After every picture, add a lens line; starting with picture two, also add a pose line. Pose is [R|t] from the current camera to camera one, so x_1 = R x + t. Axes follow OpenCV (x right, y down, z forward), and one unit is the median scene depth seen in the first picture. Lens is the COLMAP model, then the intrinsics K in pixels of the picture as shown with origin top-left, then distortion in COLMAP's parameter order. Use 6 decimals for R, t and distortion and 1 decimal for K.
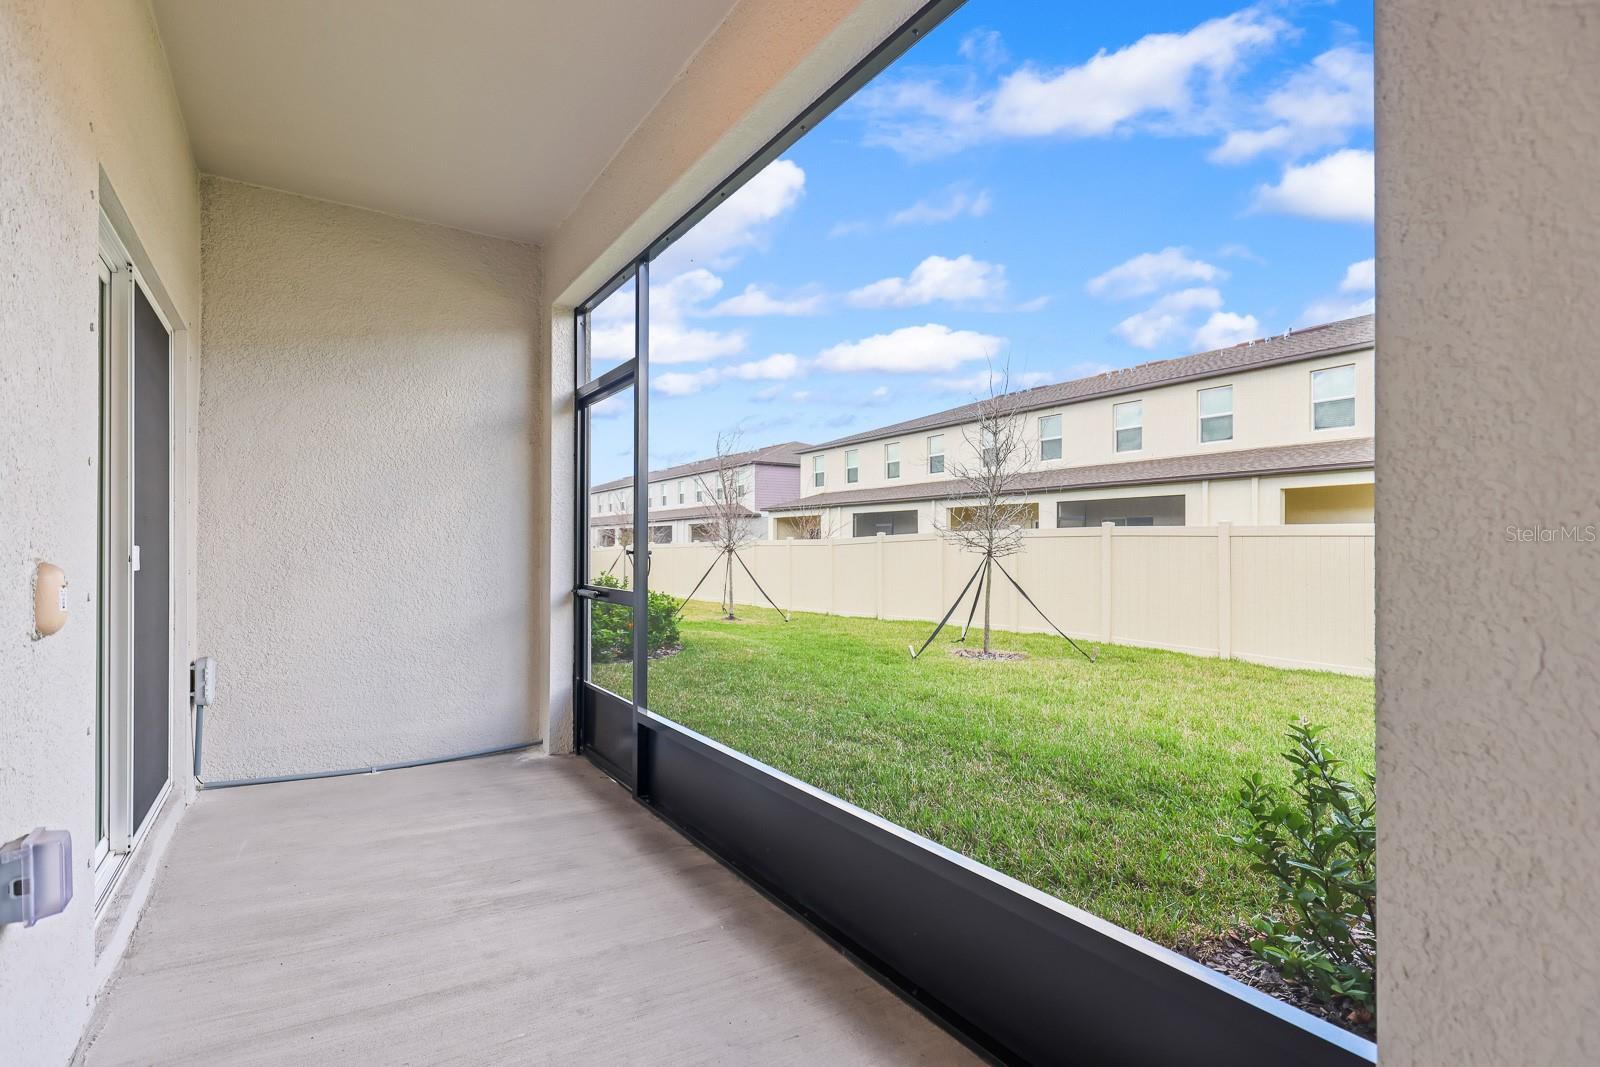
lens RADIAL K [[792.8, 0, 806.3], [0, 792.8, 542.0], [0, 0, 1]] dist [0.003097, -0.000772]
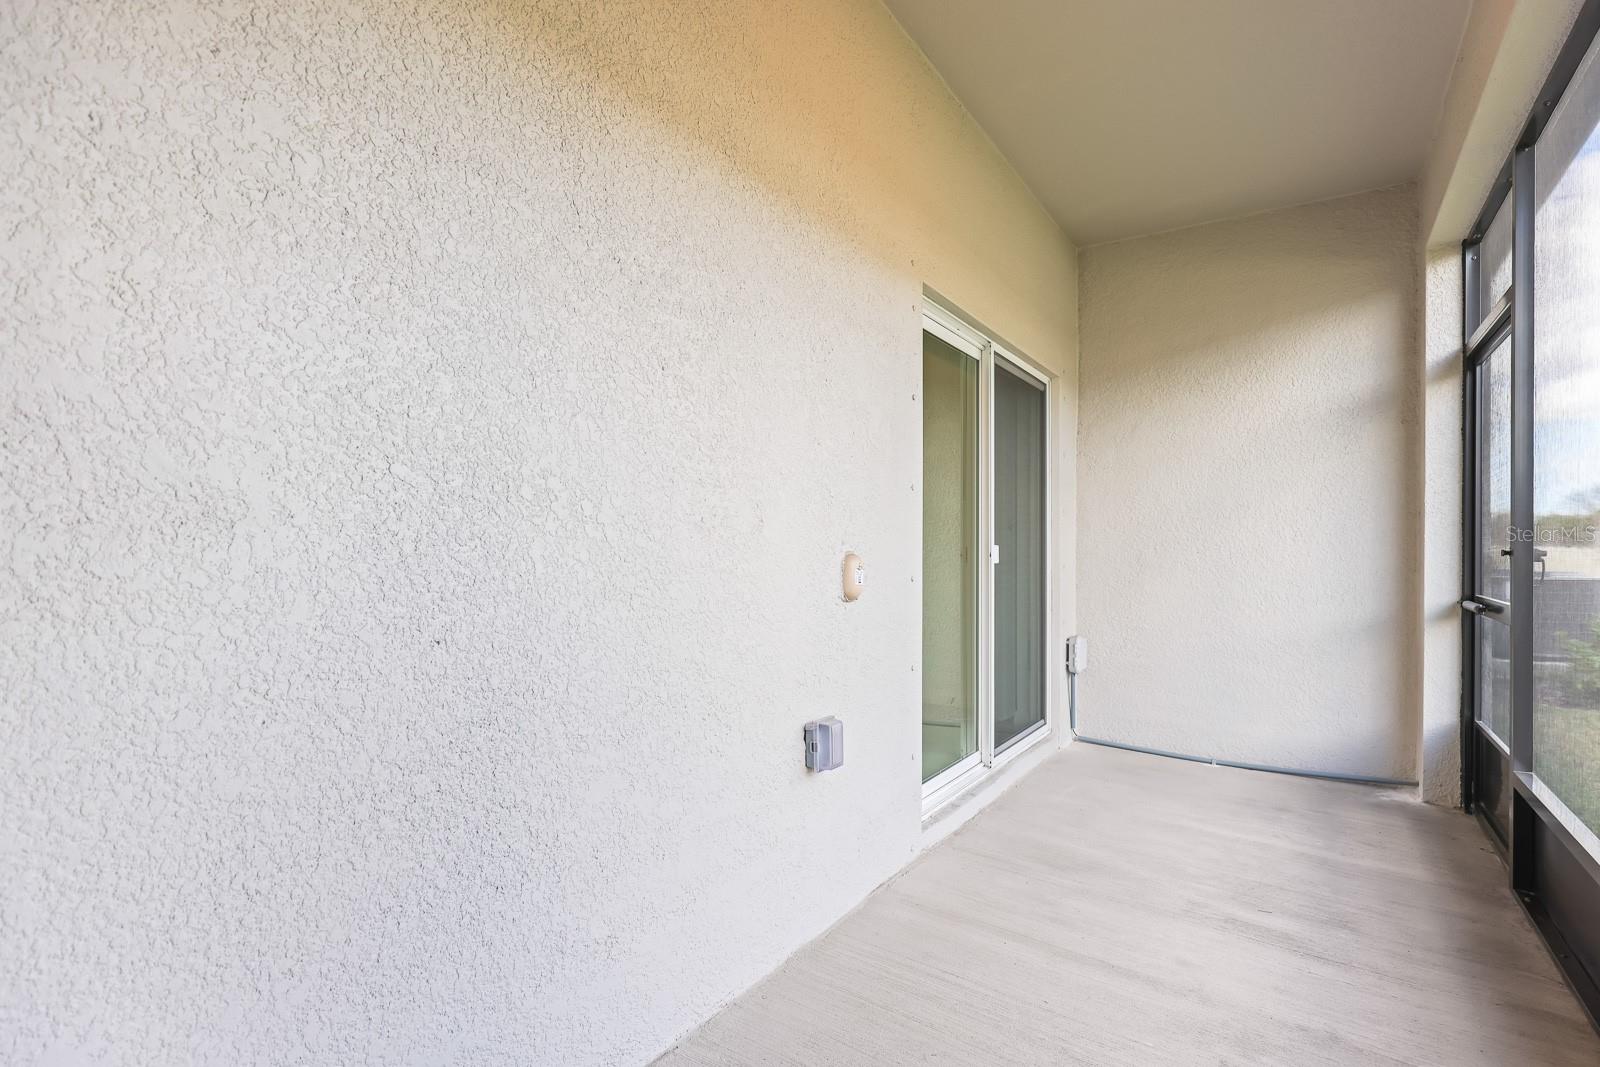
lens RADIAL K [[757.8, 0, 791.9], [0, 757.8, 542.8], [0, 0, 1]] dist [0.014545, -0.006894]
pose [[0.400035, -0.007978, -0.916465, 0.161586], [0.005234, 0.999966, -0.006421, 0.005291], [0.916485, -0.002228, 0.400063, 0.111366]]
